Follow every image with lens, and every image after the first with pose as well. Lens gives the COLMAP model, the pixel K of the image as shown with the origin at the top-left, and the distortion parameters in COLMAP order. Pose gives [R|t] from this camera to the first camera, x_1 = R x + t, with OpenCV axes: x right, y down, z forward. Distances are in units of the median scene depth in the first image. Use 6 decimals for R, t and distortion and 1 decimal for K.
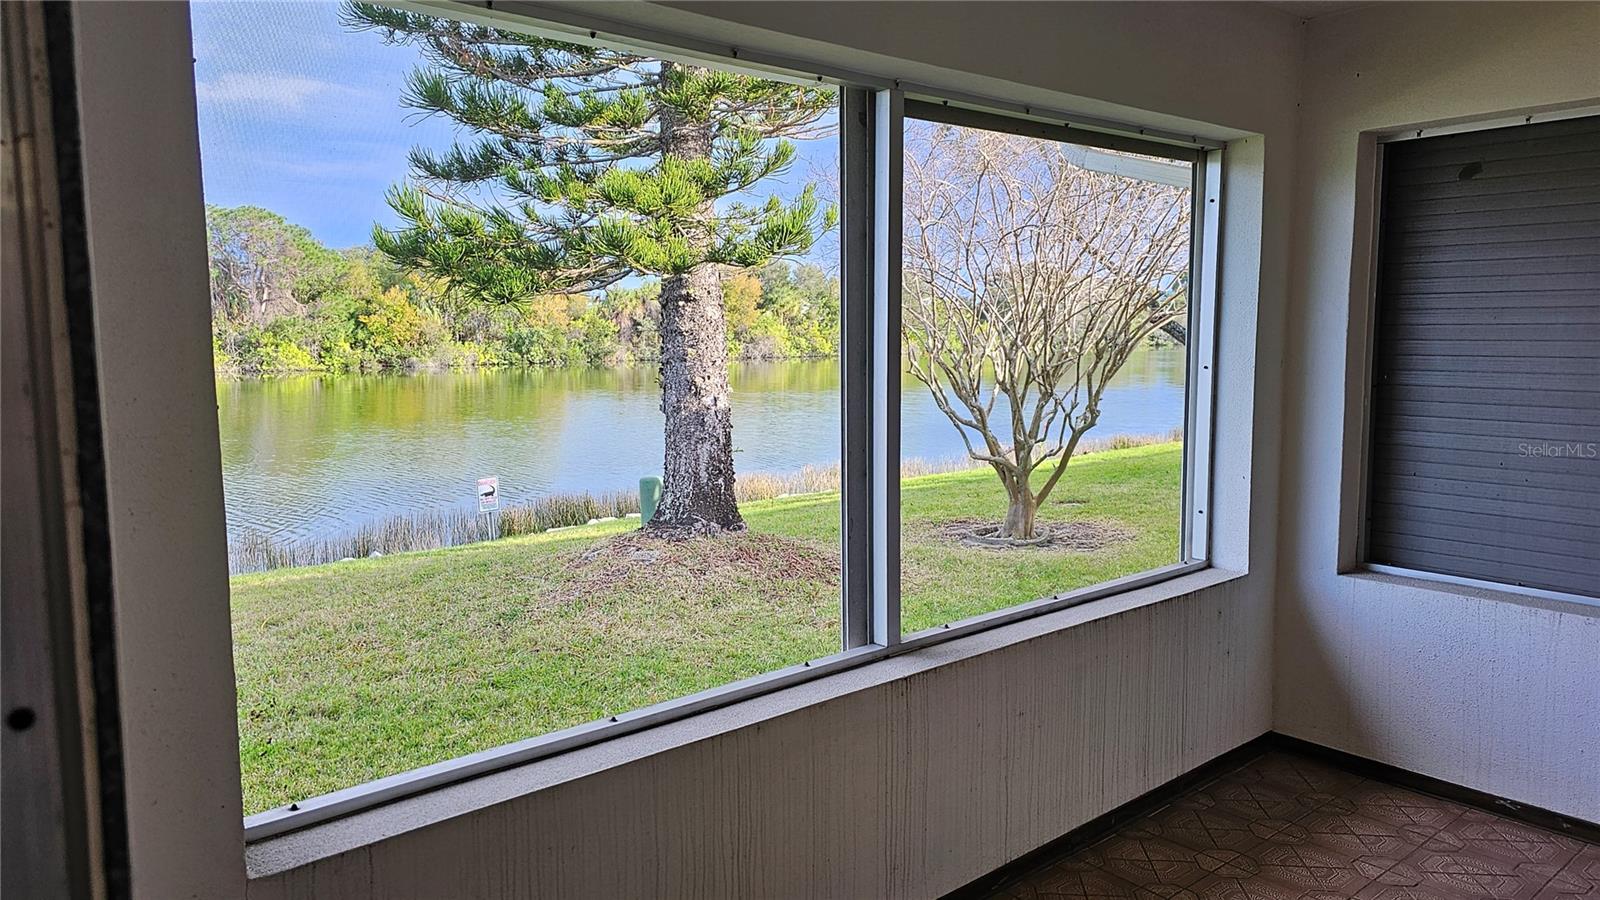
lens RADIAL K [[1057.3, 0, 783.1], [0, 1057.3, 442.9], [0, 0, 1]] dist [0.072856, -0.073815]
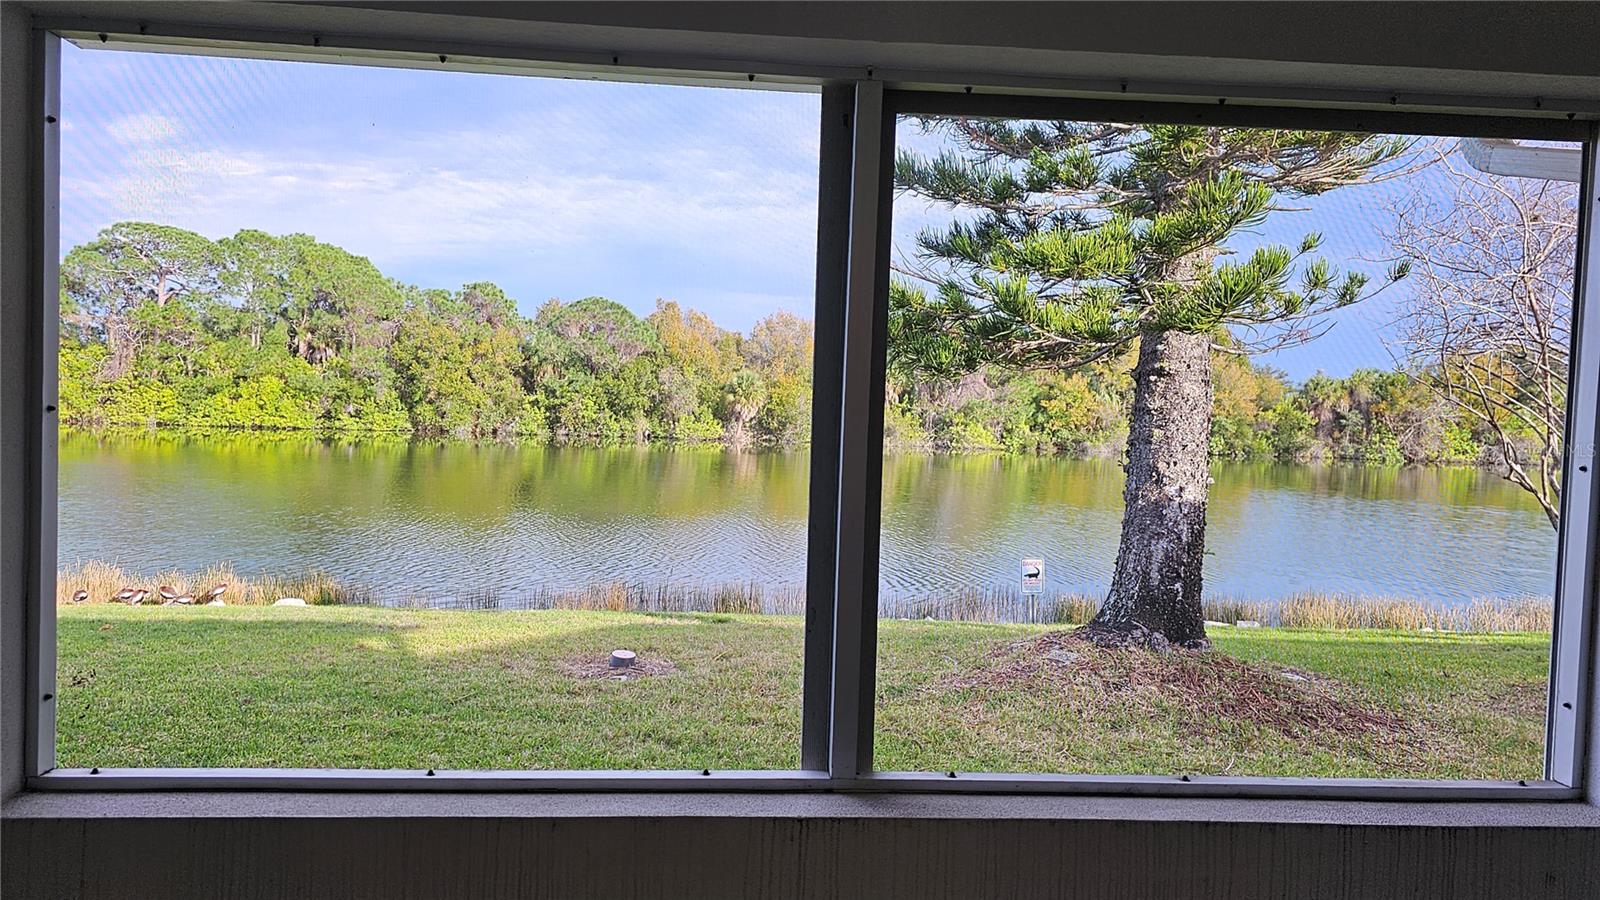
lens RADIAL K [[1057.3, 0, 785.1], [0, 1057.3, 453.3], [0, 0, 1]] dist [0.072856, -0.073815]
pose [[0.809595, 0.058980, -0.584018, 0.015066], [-0.100784, 0.994131, -0.039314, -0.000365], [0.578272, 0.090688, 0.810788, 0.009357]]
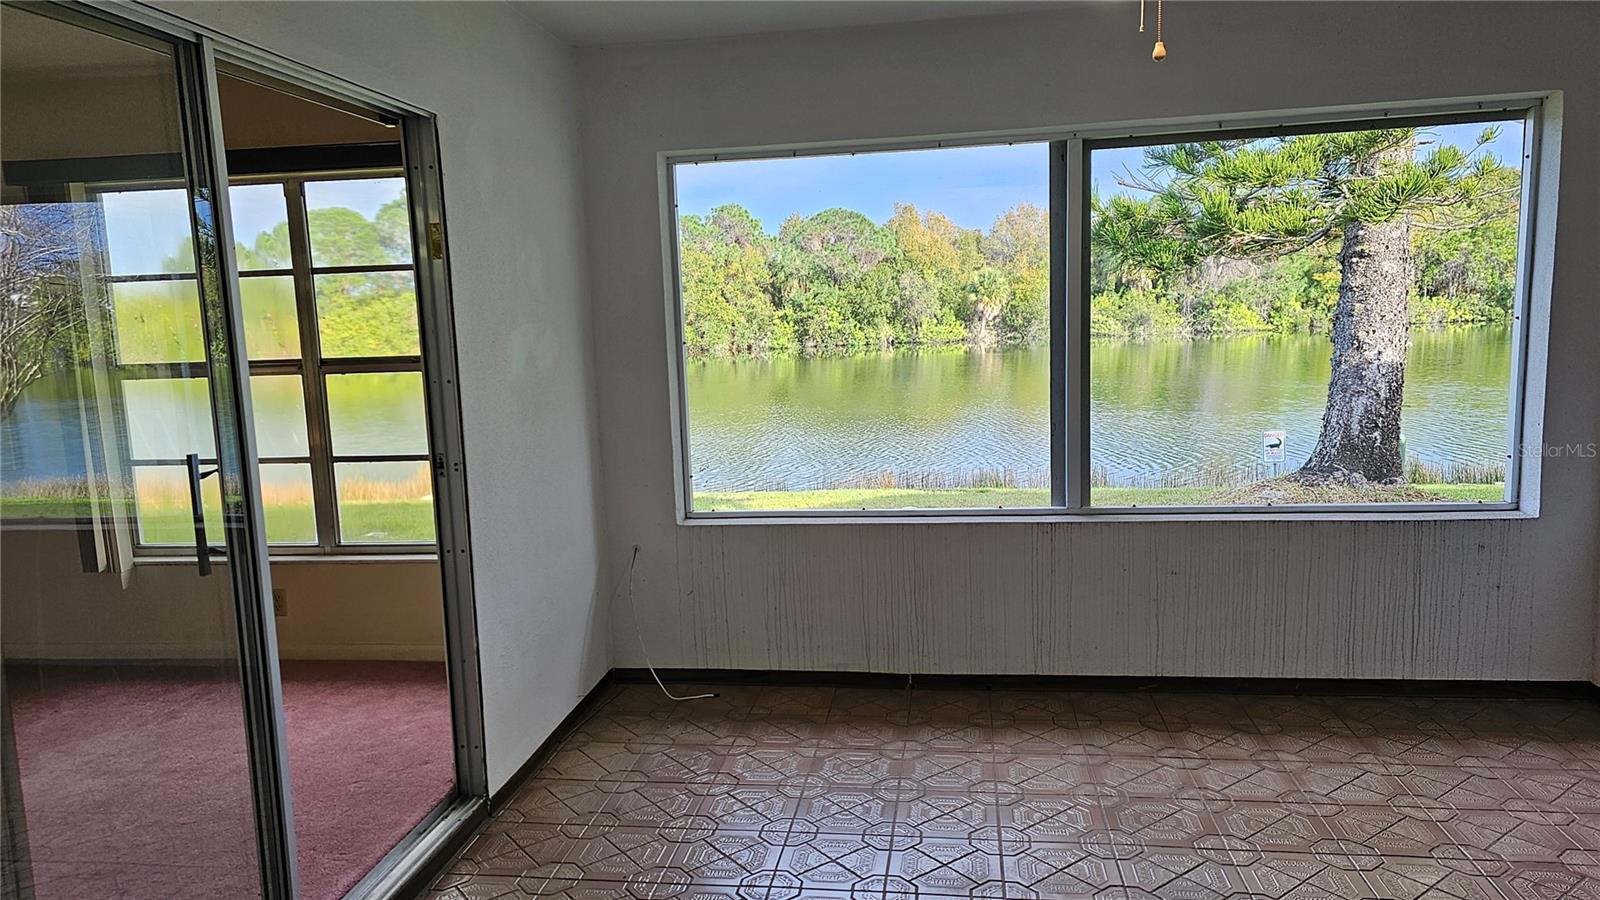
lens RADIAL K [[1057.3, 0, 798.9], [0, 1057.3, 462.3], [0, 0, 1]] dist [0.072856, -0.073815]
pose [[0.669107, 0.084883, -0.738302, 0.027987], [-0.044350, 0.996246, 0.074345, 0.000901], [0.741841, -0.017001, 0.670360, -0.008903]]
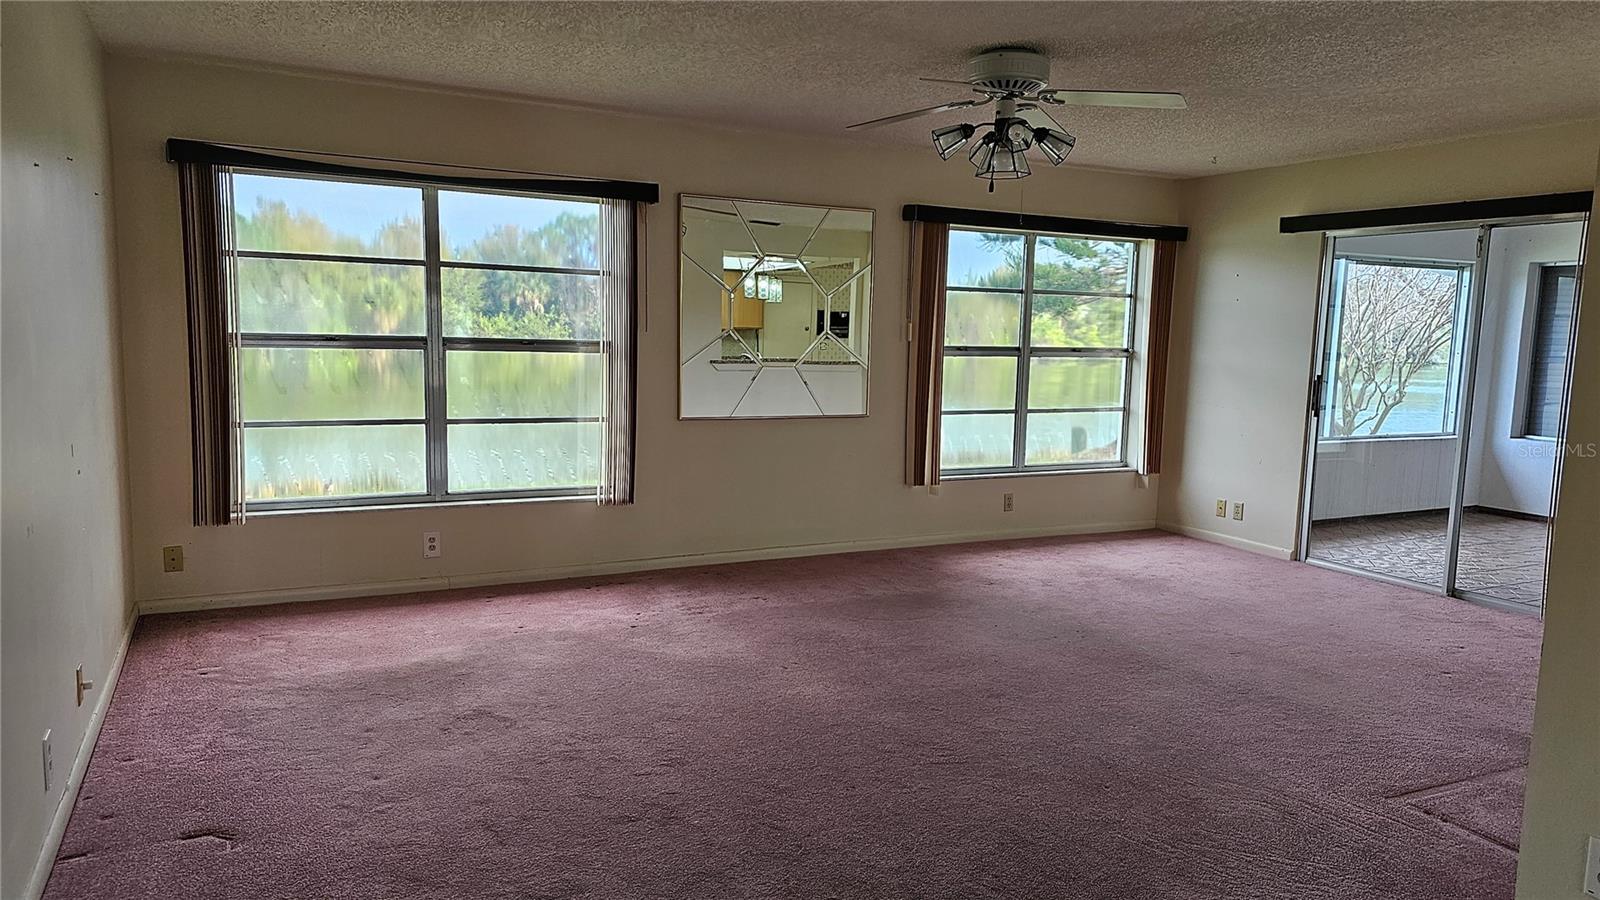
lens RADIAL K [[1057.3, 0, 804.5], [0, 1057.3, 460.4], [0, 0, 1]] dist [0.072856, -0.073815]
pose [[0.975323, 0.057901, -0.213053, -0.045261], [-0.054624, 0.998281, 0.021244, 0.017480], [0.213917, -0.009082, 0.976810, -0.148541]]
